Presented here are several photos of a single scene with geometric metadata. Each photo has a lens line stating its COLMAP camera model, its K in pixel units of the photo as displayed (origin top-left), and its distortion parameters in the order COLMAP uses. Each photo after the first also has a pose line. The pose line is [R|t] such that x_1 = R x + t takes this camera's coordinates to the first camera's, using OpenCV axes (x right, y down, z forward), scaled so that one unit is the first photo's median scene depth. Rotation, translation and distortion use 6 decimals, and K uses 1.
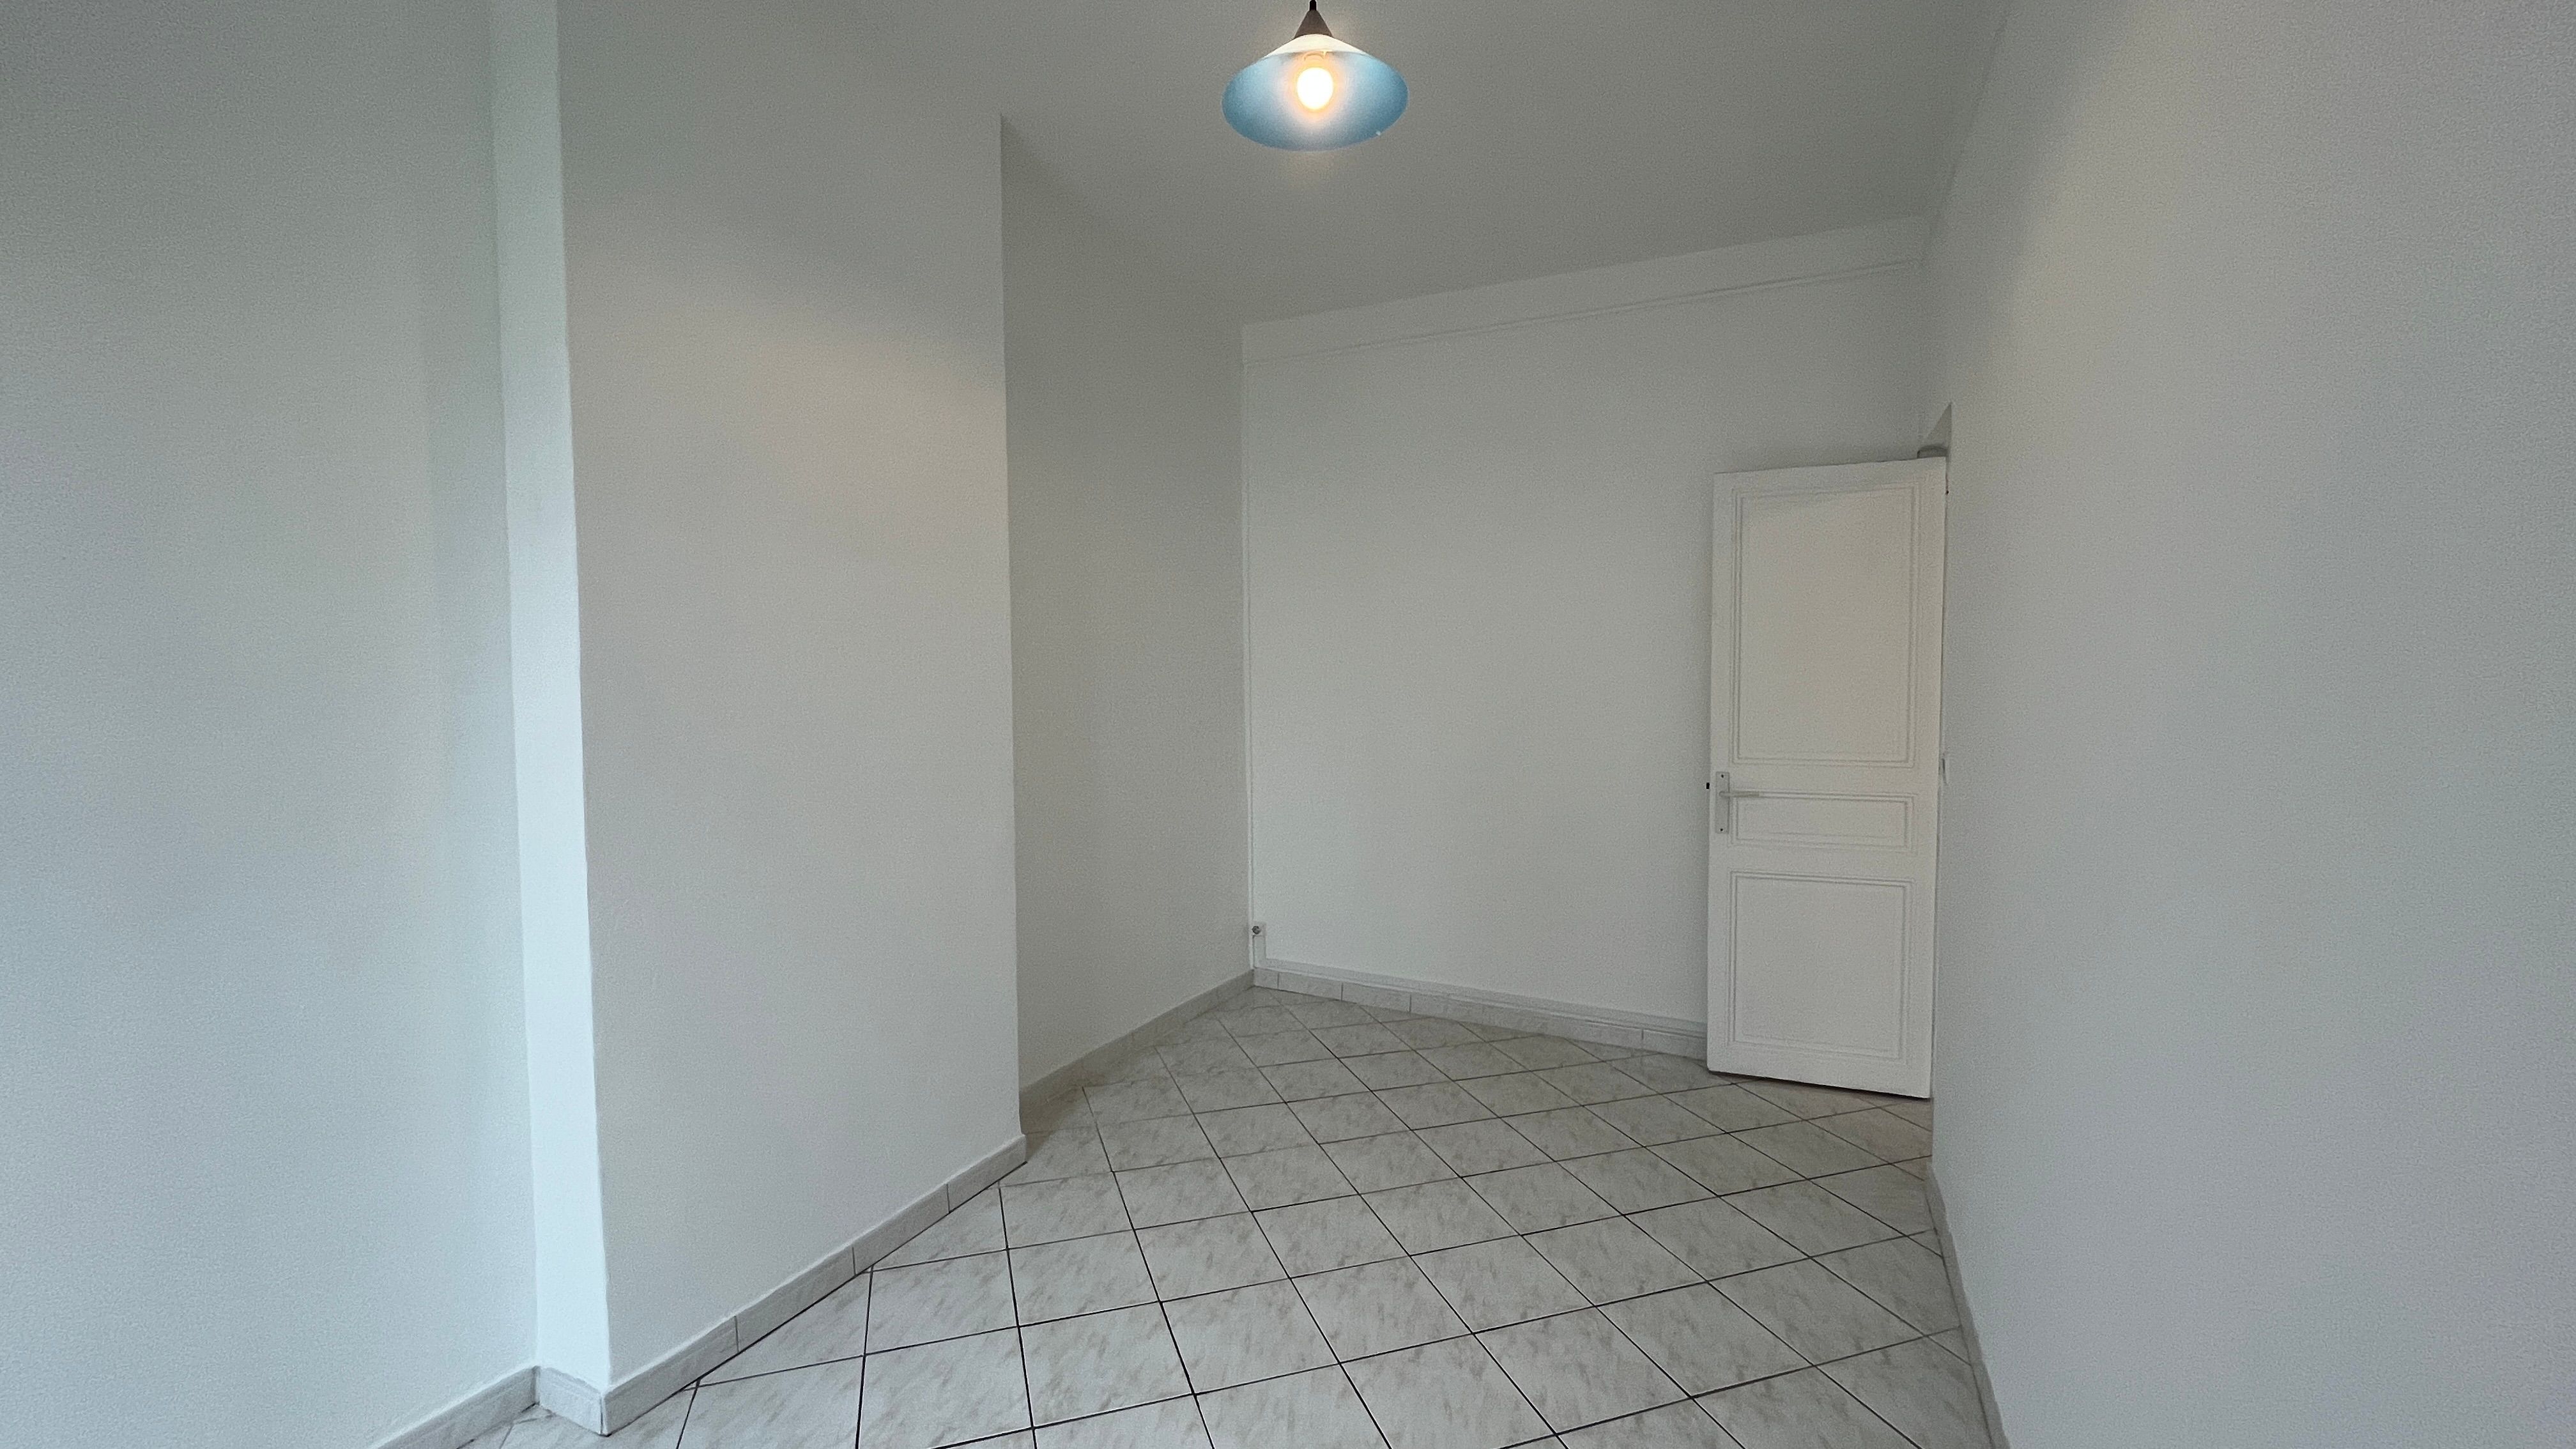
lens RADIAL K [[1040.4, 0, 1268.6], [0, 1040.4, 711.9], [0, 0, 1]] dist [-0.000571, 0.000028]
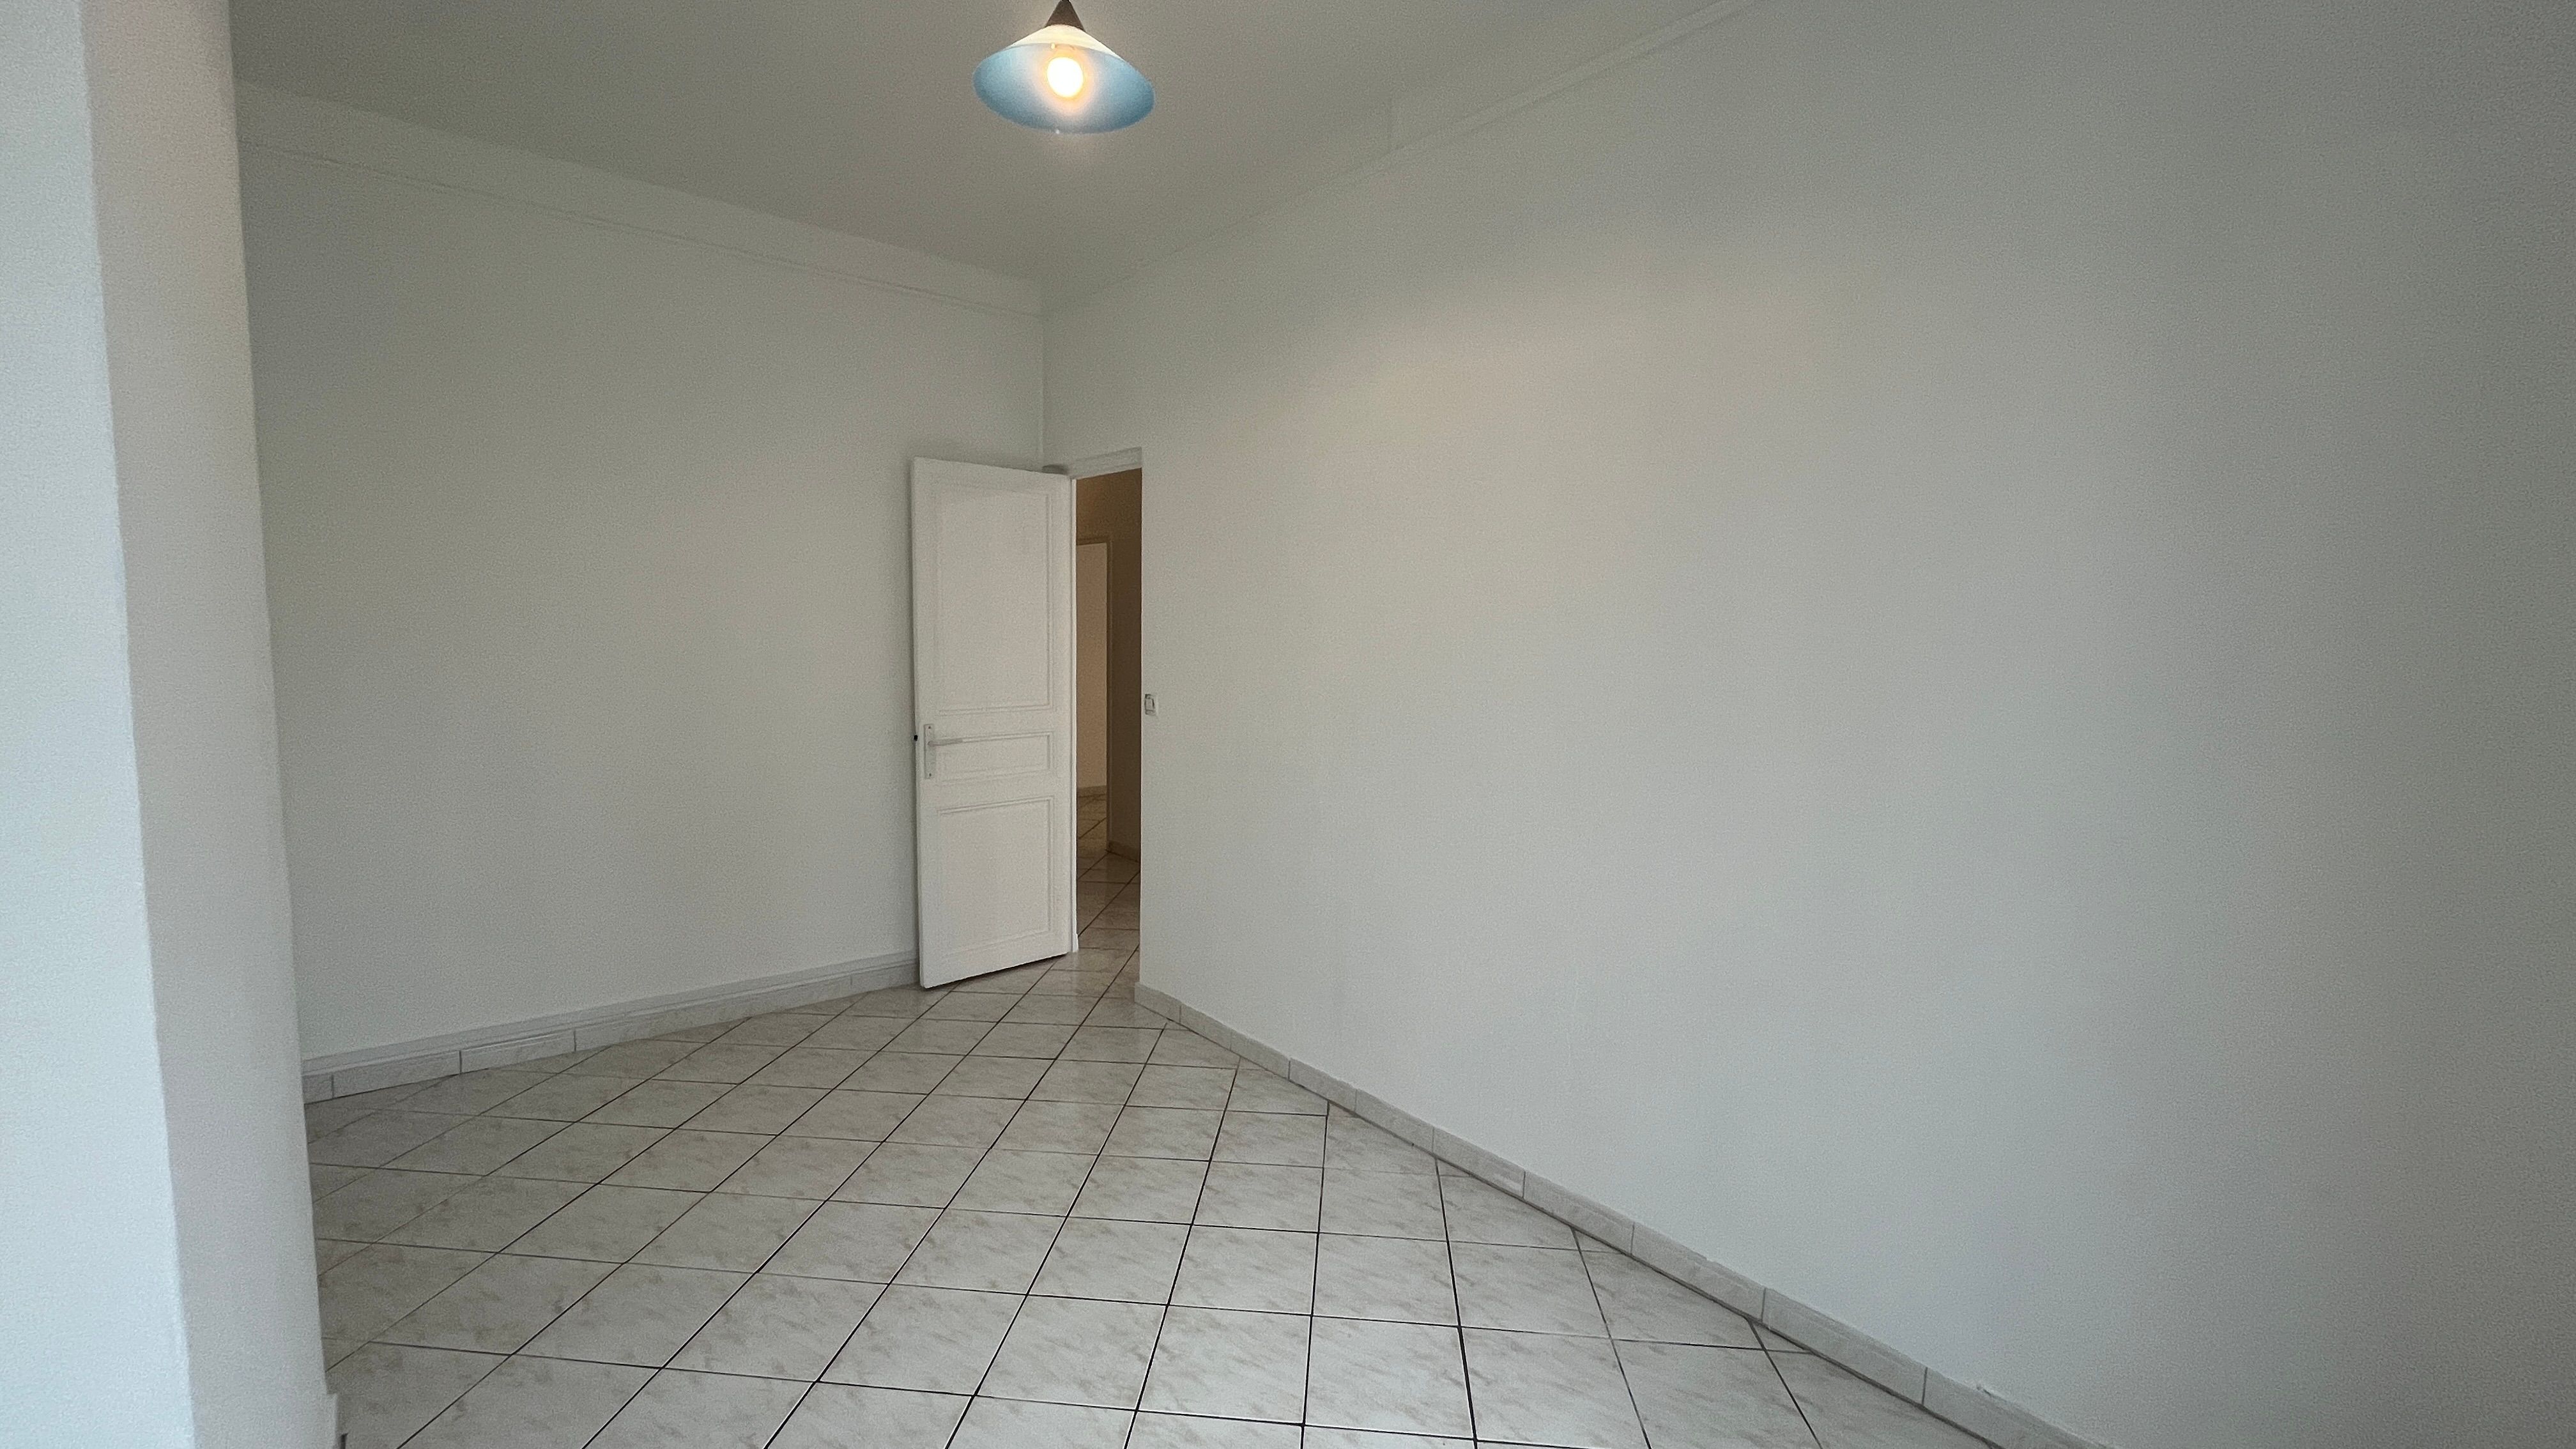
lens RADIAL K [[1026.2, 0, 1288.0], [0, 1026.2, 724.5], [0, 0, 1]] dist [-0.014295, 0.000231]
pose [[0.384328, -0.076879, 0.919990, -0.434160], [0.024684, 0.997026, 0.073005, -0.013836], [-0.922866, -0.005349, 0.385083, 0.211038]]
